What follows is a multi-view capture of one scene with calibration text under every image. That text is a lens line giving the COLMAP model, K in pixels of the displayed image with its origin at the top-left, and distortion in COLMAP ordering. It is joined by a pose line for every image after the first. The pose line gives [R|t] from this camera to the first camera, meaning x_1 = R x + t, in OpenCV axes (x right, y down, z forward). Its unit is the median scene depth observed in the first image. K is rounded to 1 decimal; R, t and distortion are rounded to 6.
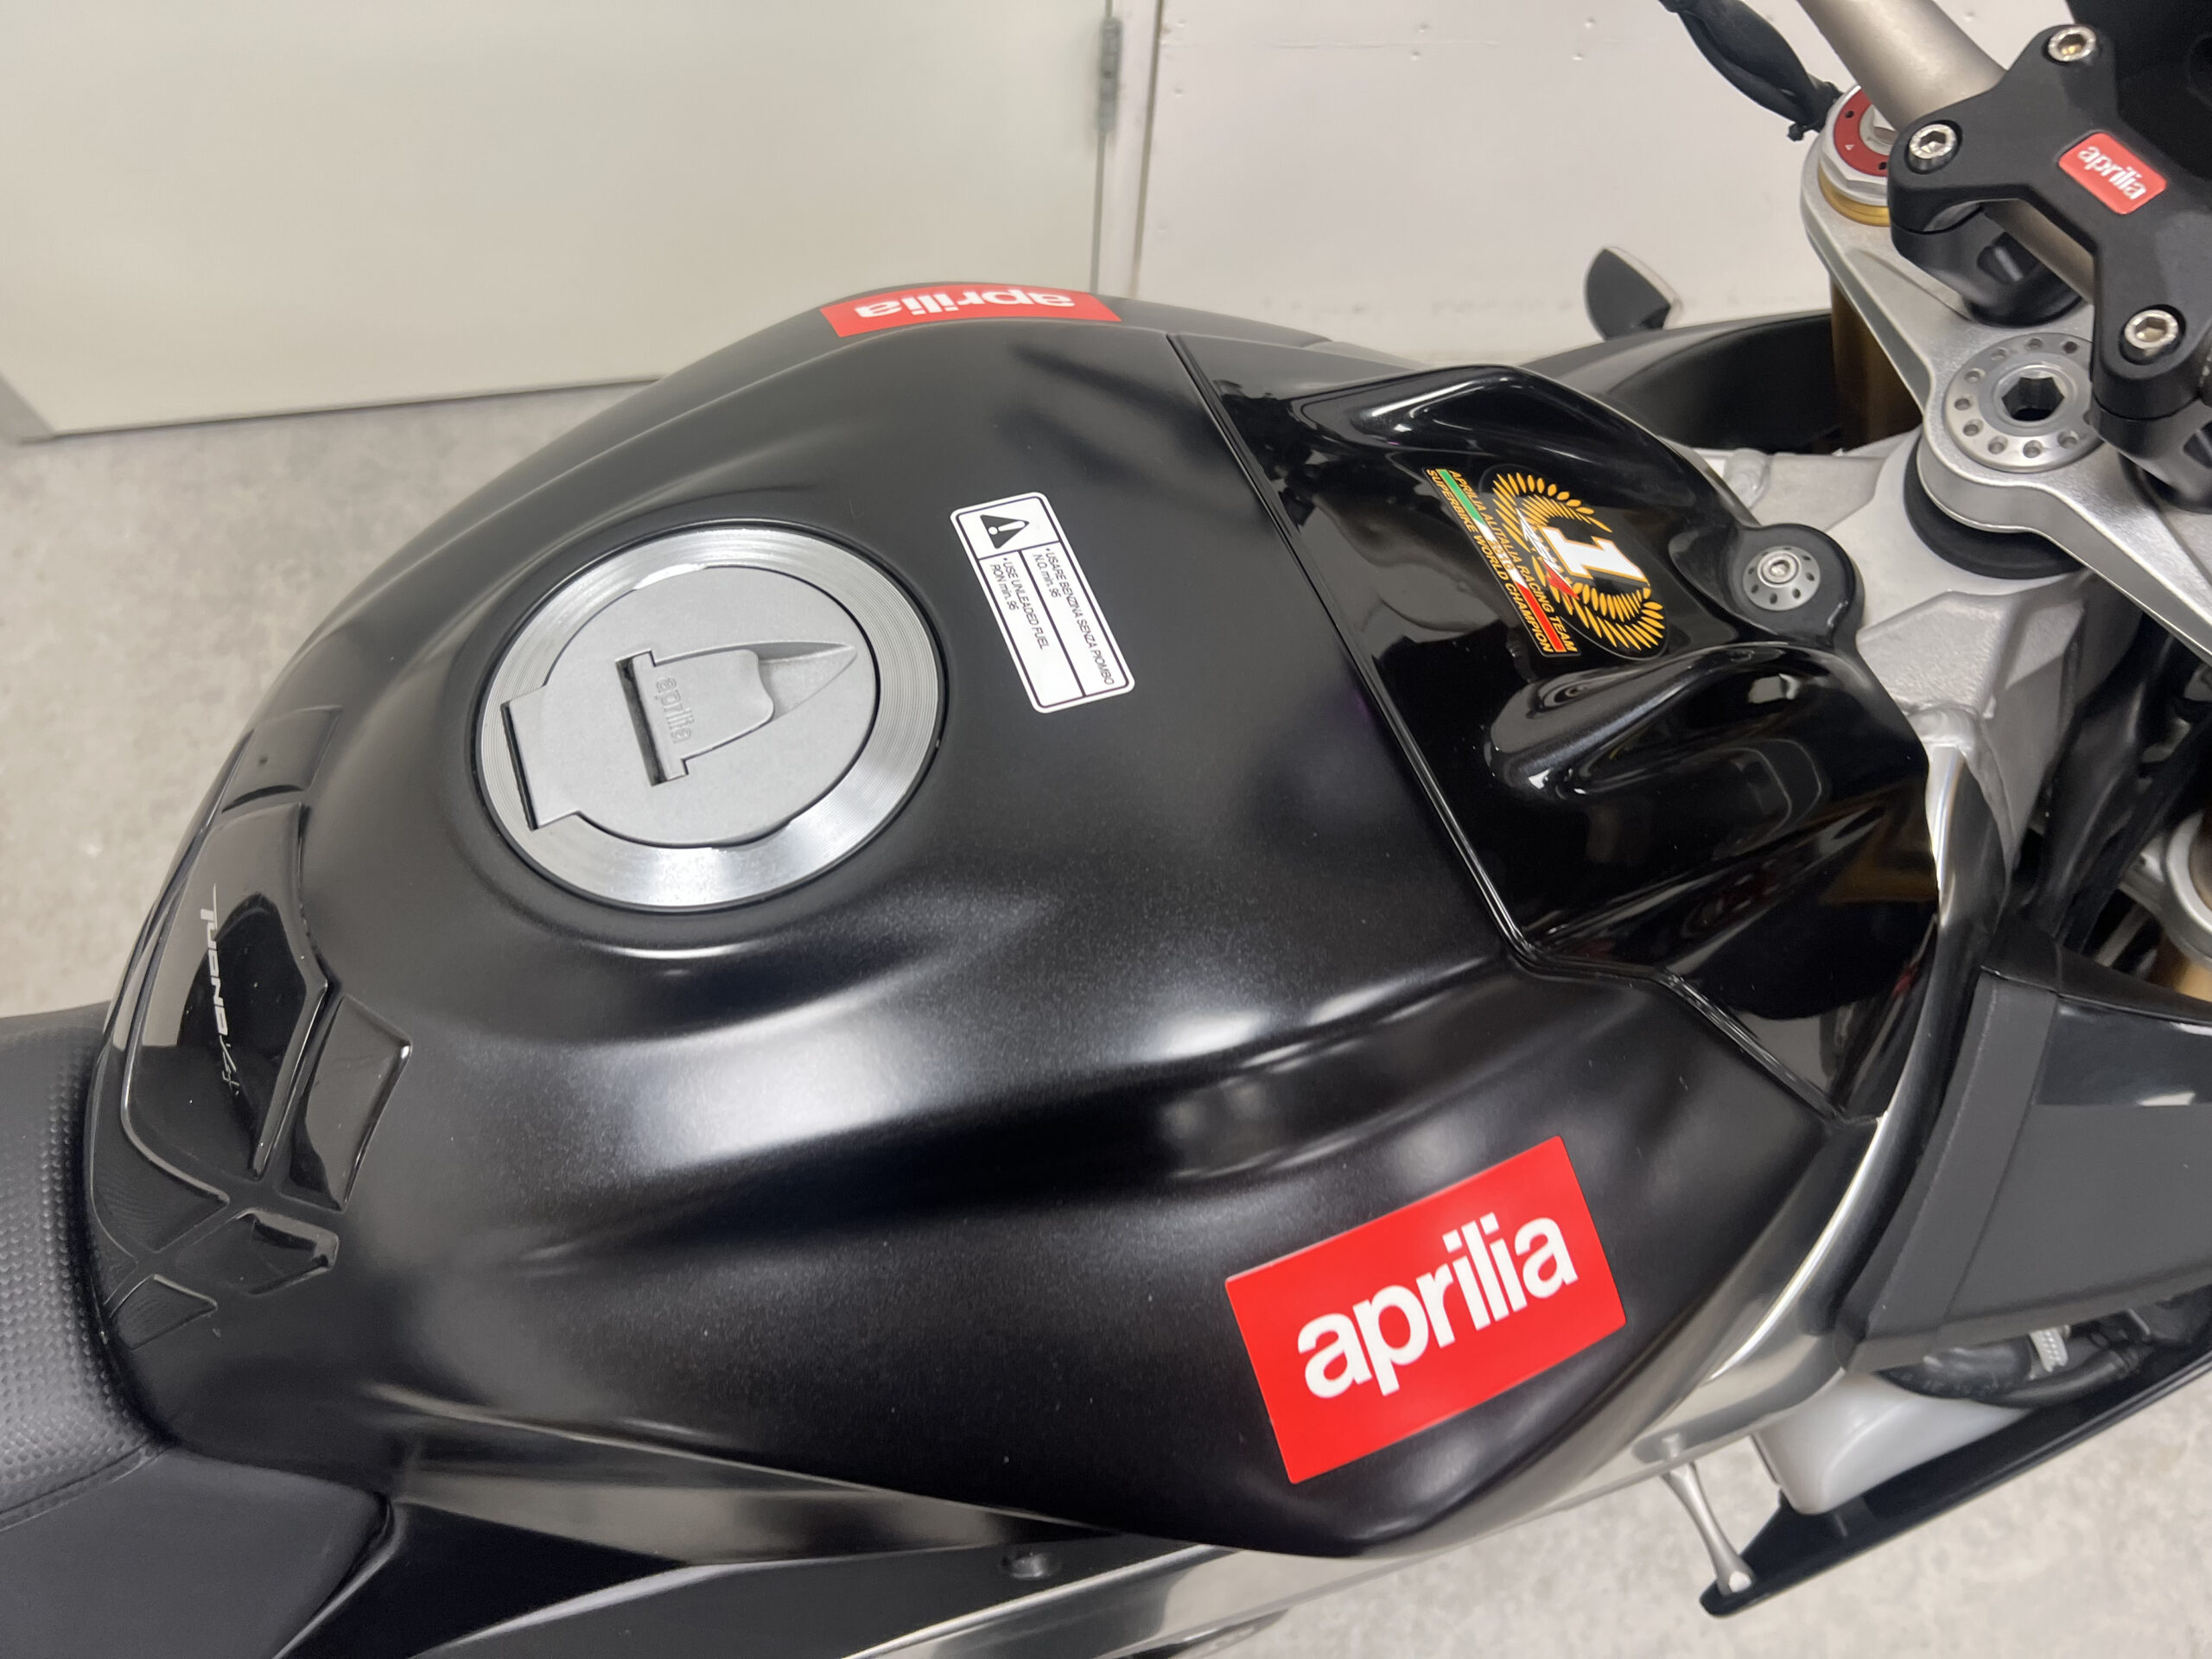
lens RADIAL K [[1677.6, 0, 1092.2], [0, 1677.6, 801.4], [0, 0, 1]] dist [0.051354, -0.060493]
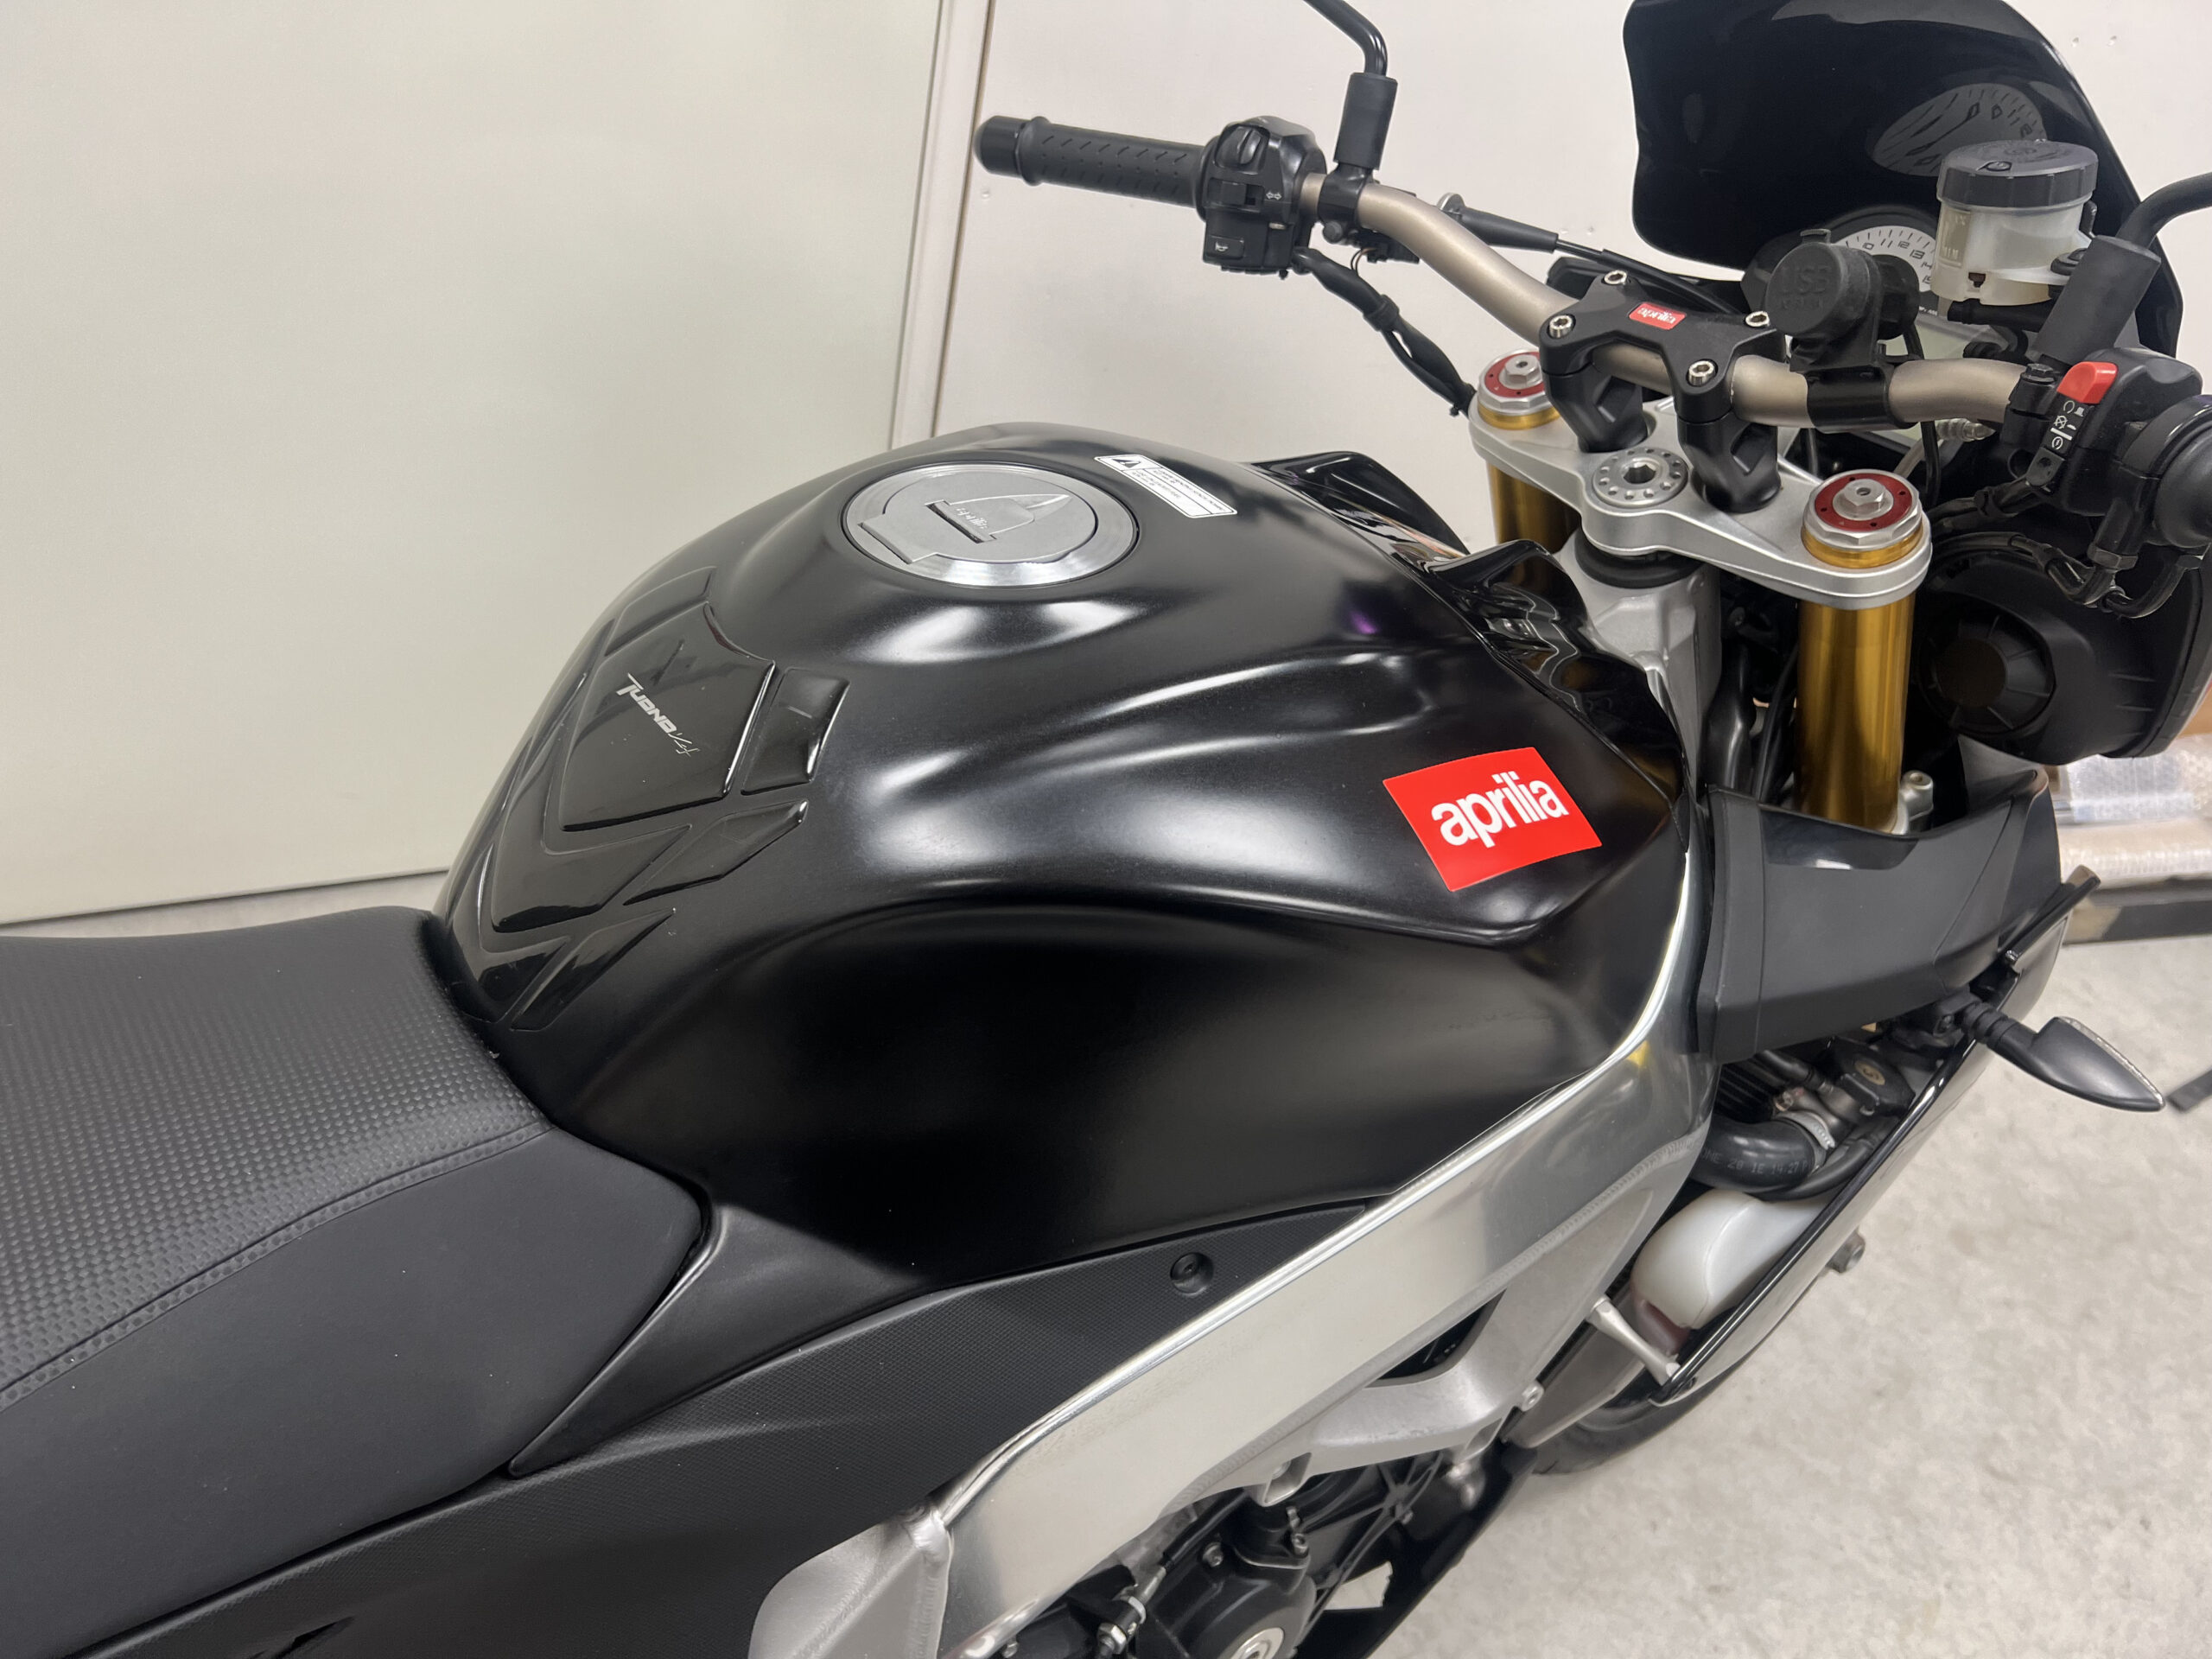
lens RADIAL K [[1677.6, 0, 1092.2], [0, 1677.6, 801.4], [0, 0, 1]] dist [0.051354, -0.060493]
pose [[0.963314, -0.039694, 0.265427, -0.590204], [0.148625, 0.902400, -0.404456, 0.875407], [-0.223467, 0.429067, 0.875194, -0.315845]]
